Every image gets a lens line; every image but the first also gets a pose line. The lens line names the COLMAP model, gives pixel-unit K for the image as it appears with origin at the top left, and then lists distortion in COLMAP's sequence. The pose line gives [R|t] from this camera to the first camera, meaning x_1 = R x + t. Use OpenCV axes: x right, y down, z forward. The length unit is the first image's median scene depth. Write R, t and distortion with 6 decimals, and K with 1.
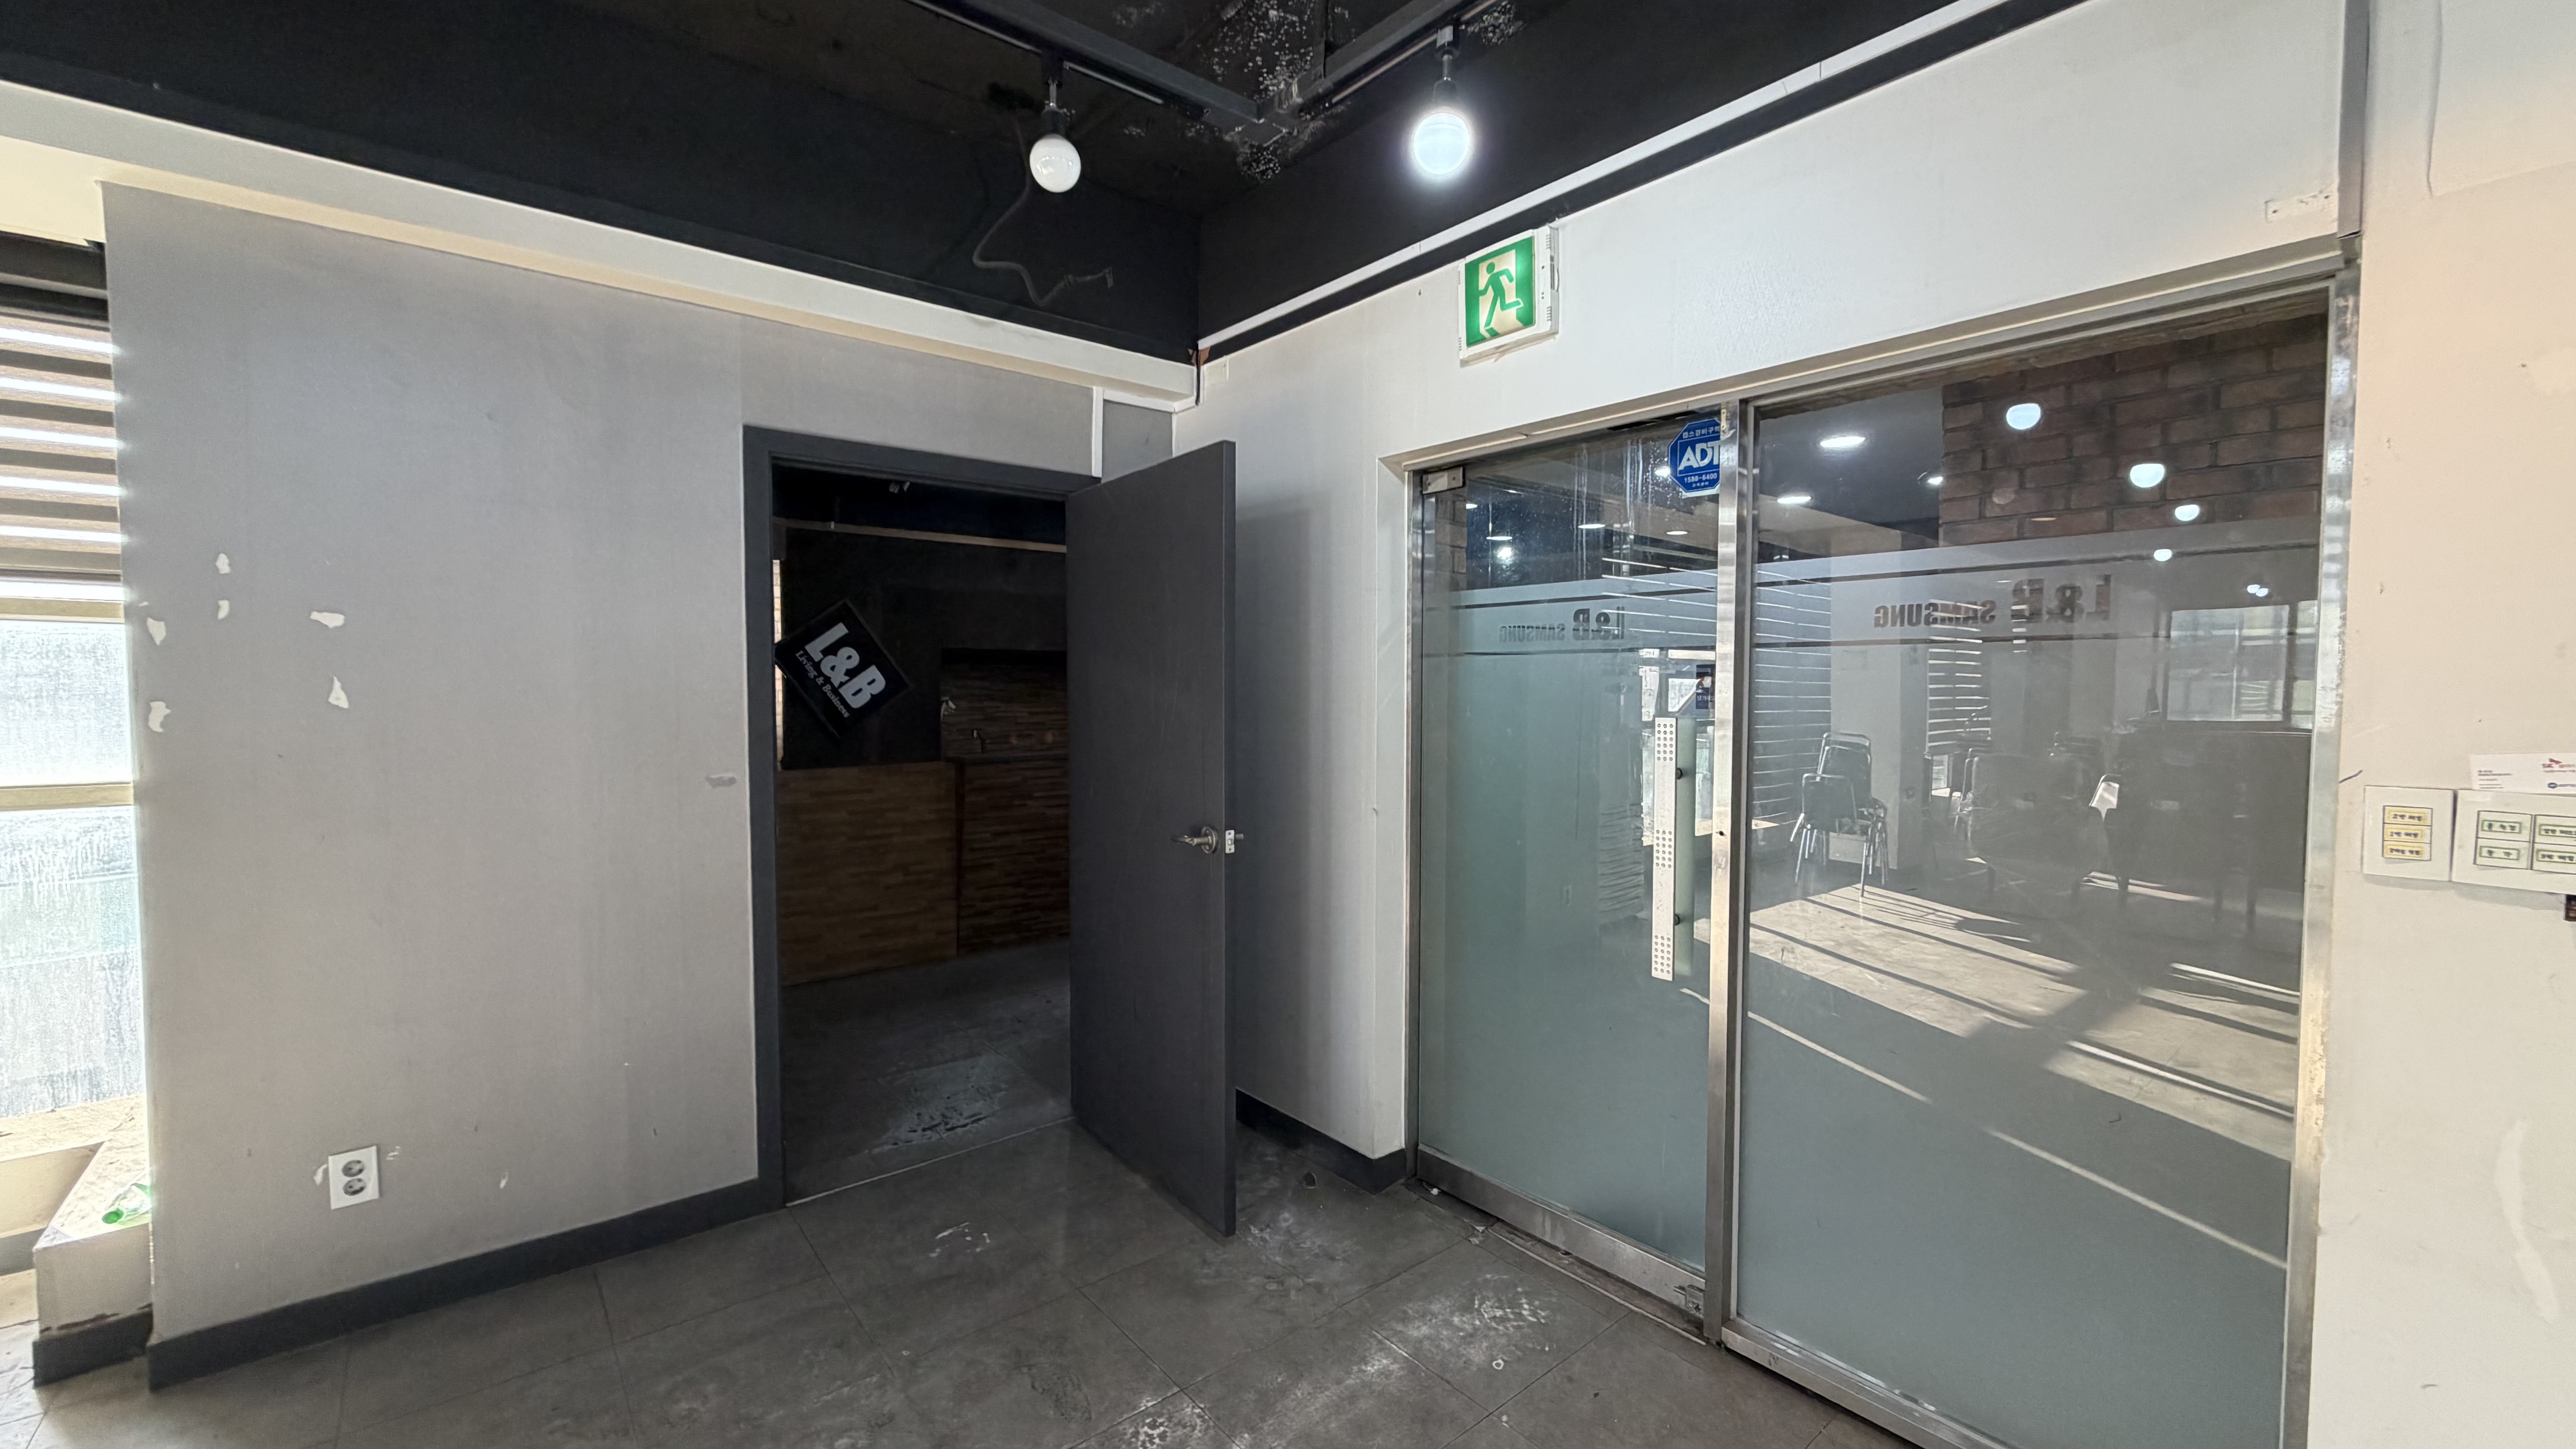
lens RADIAL K [[1020.9, 0, 1288.0], [0, 1020.9, 724.5], [0, 0, 1]] dist [0.000031, -0.000023]
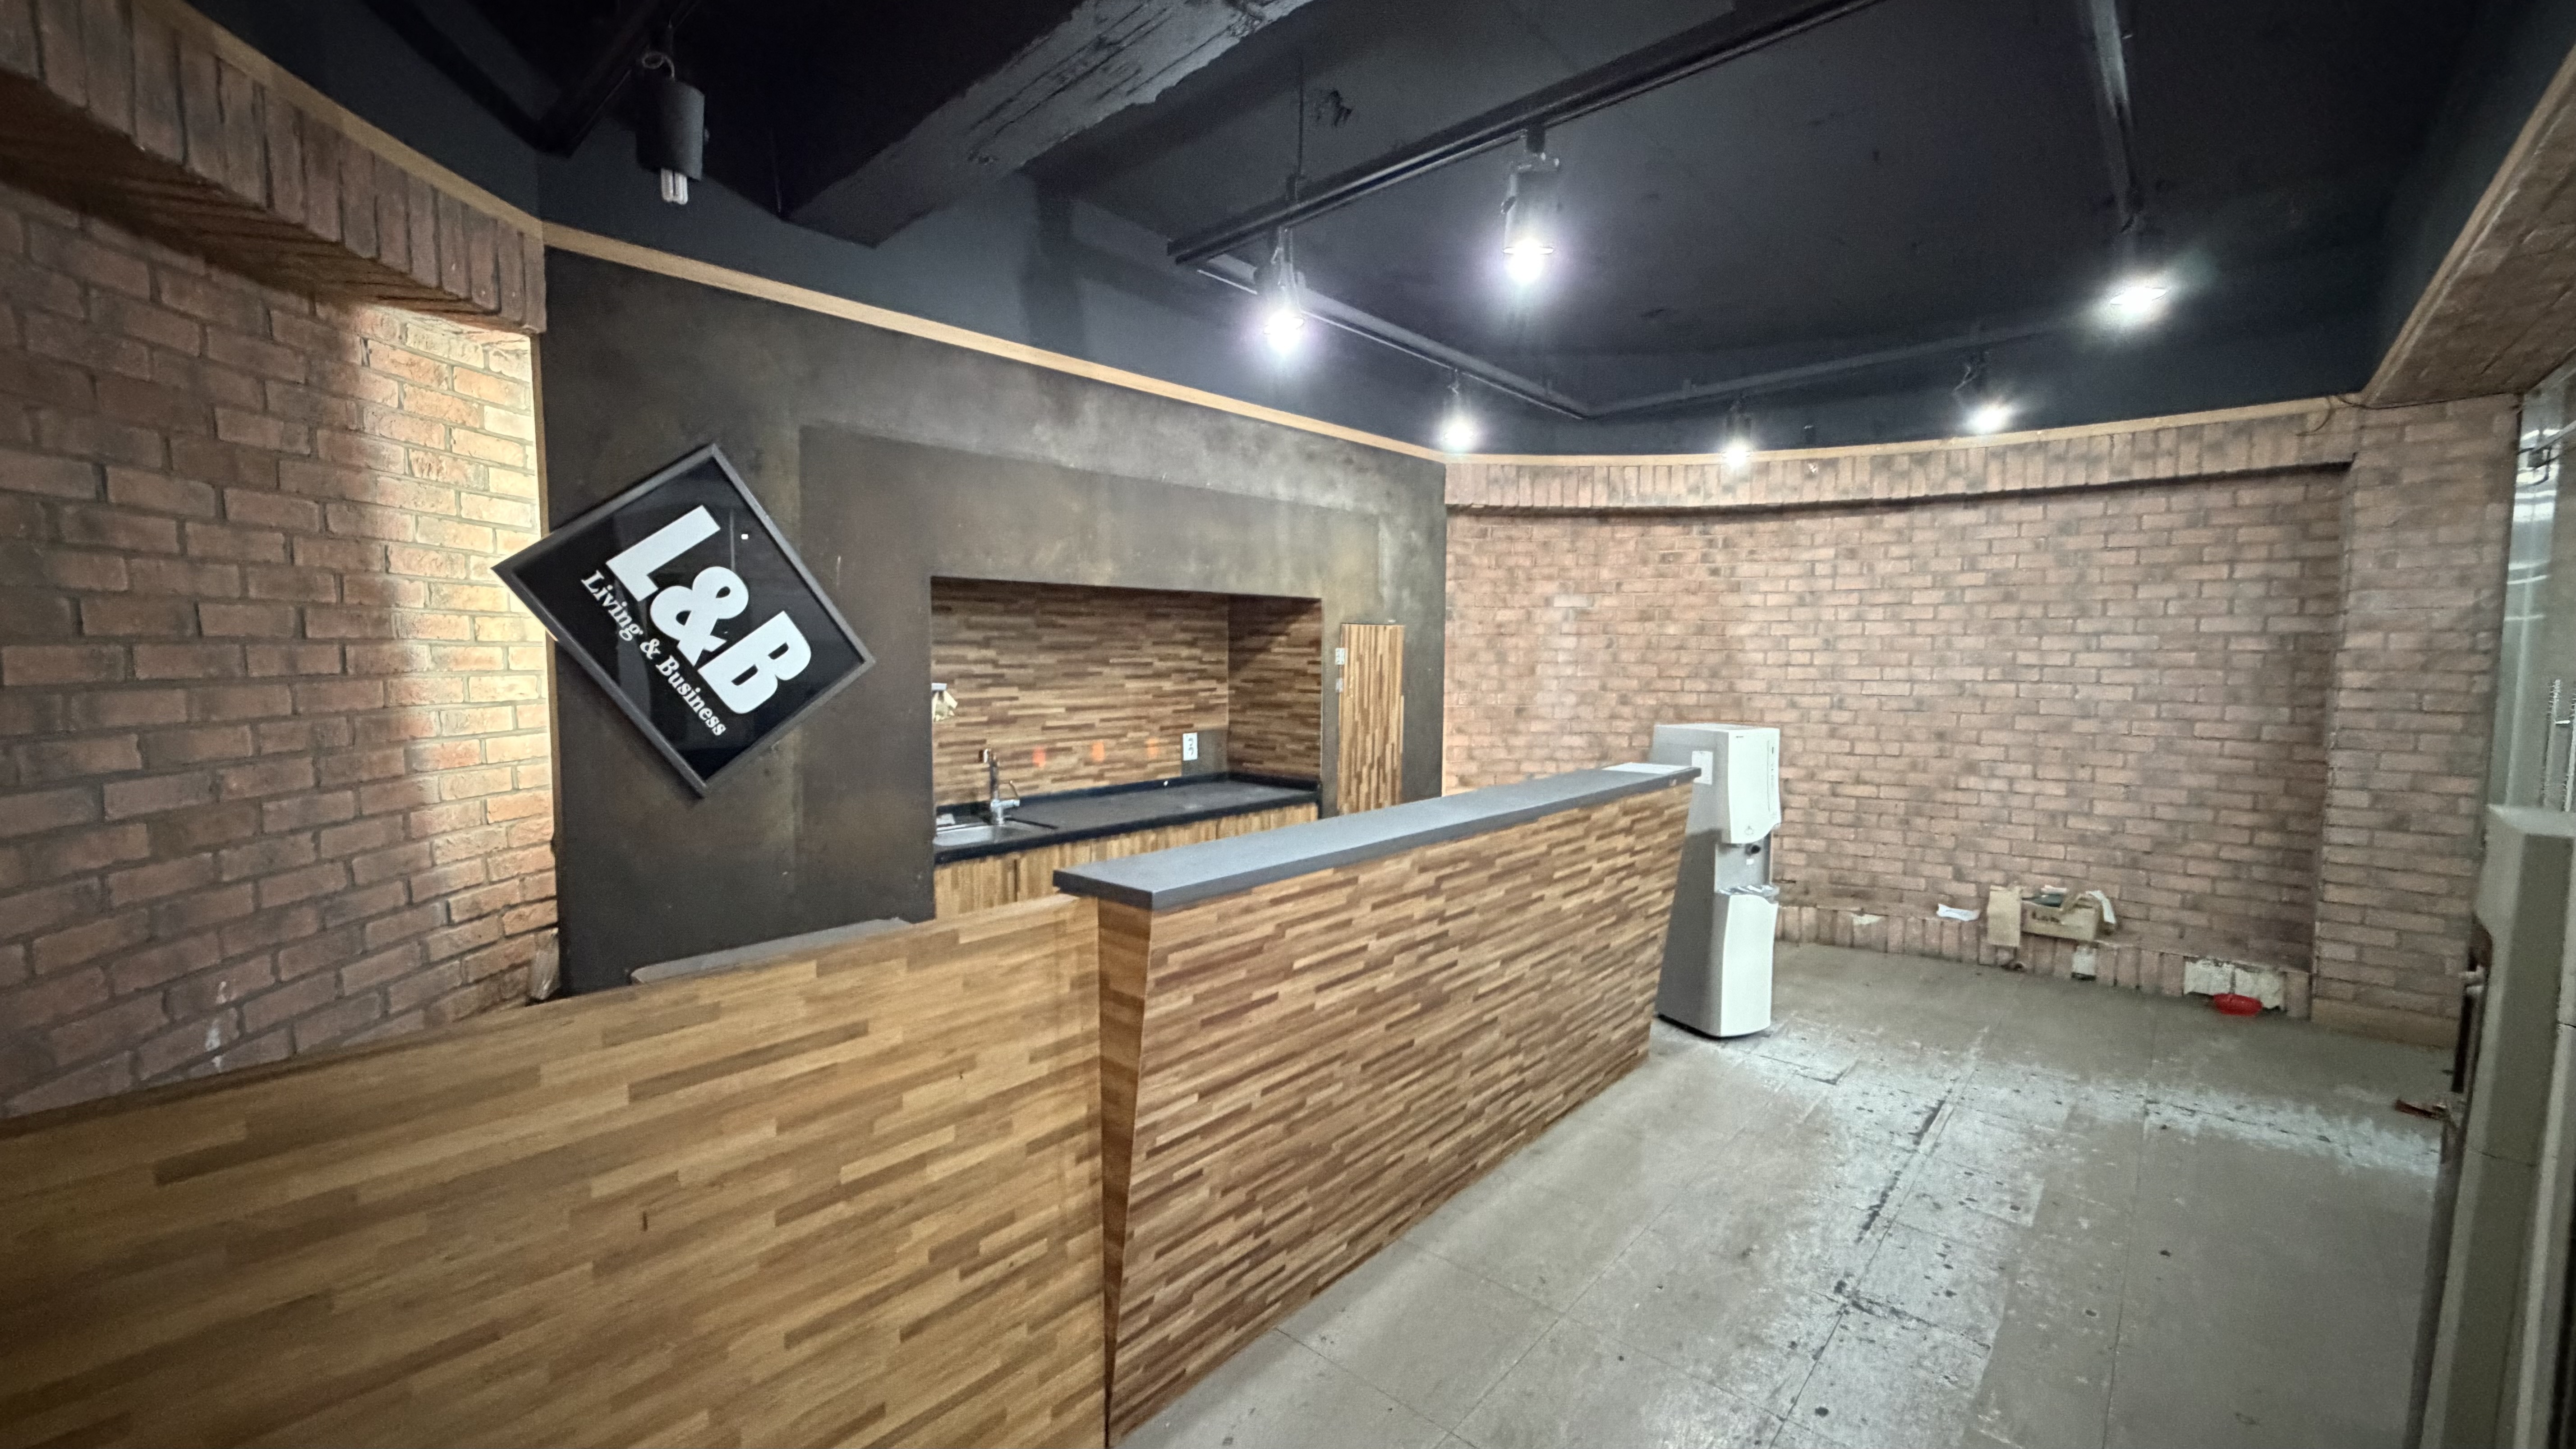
lens RADIAL K [[1020.9, 0, 1288.0], [0, 1020.9, 724.5], [0, 0, 1]] dist [0.000031, -0.000023]
pose [[0.990534, -0.008615, 0.136995, -0.262815], [0.003968, 0.999409, 0.034158, -0.025543], [-0.137208, -0.033291, 0.989983, 0.562235]]
